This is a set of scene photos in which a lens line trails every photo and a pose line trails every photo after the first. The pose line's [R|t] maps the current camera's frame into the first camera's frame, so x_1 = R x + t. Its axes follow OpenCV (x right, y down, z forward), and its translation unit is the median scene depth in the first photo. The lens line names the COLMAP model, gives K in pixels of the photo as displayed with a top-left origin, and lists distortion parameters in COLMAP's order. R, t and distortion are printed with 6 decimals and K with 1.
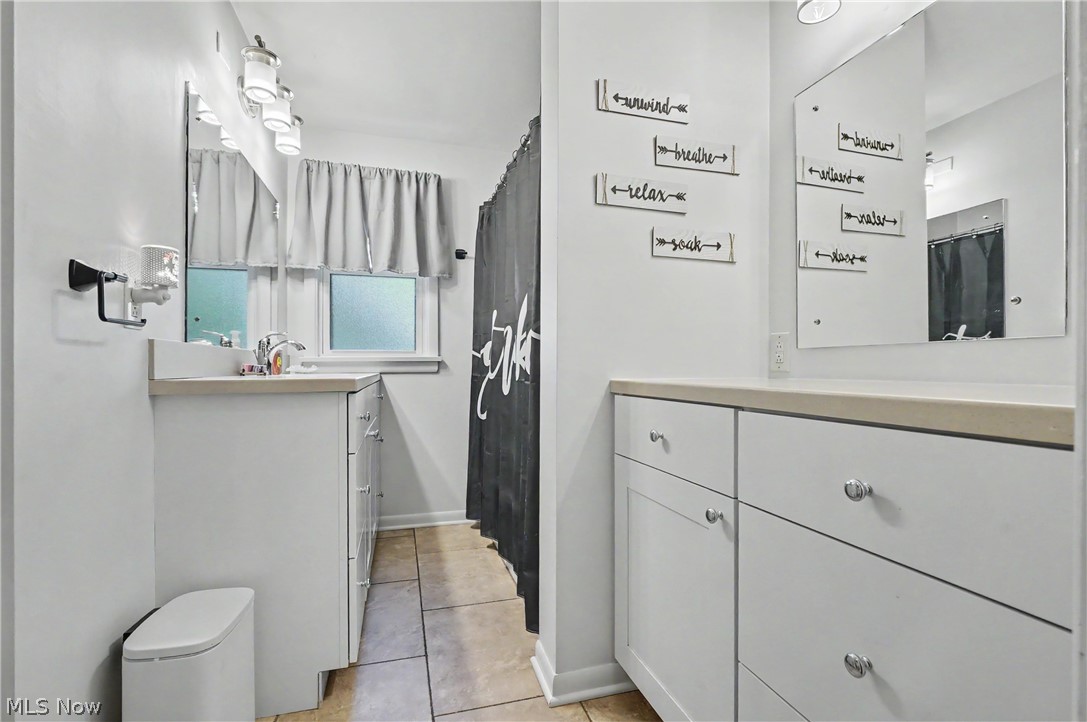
lens RADIAL K [[493.4, 0, 544.1], [0, 493.4, 363.5], [0, 0, 1]] dist [-0.011468, 0.000881]
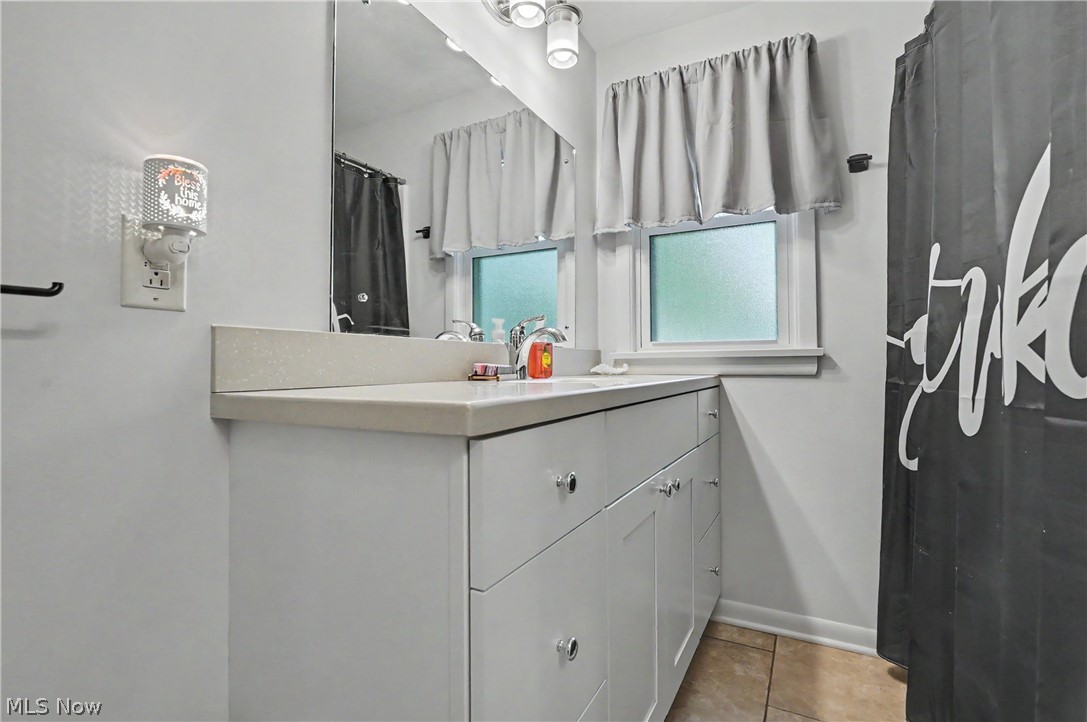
lens RADIAL K [[493.4, 0, 560.8], [0, 493.4, 351.6], [0, 0, 1]] dist [-0.011468, 0.000881]
pose [[0.718020, -0.018080, -0.695787, -0.031784], [0.008045, 0.999811, -0.017678, -0.001918], [0.695976, 0.007096, 0.718030, 0.399772]]
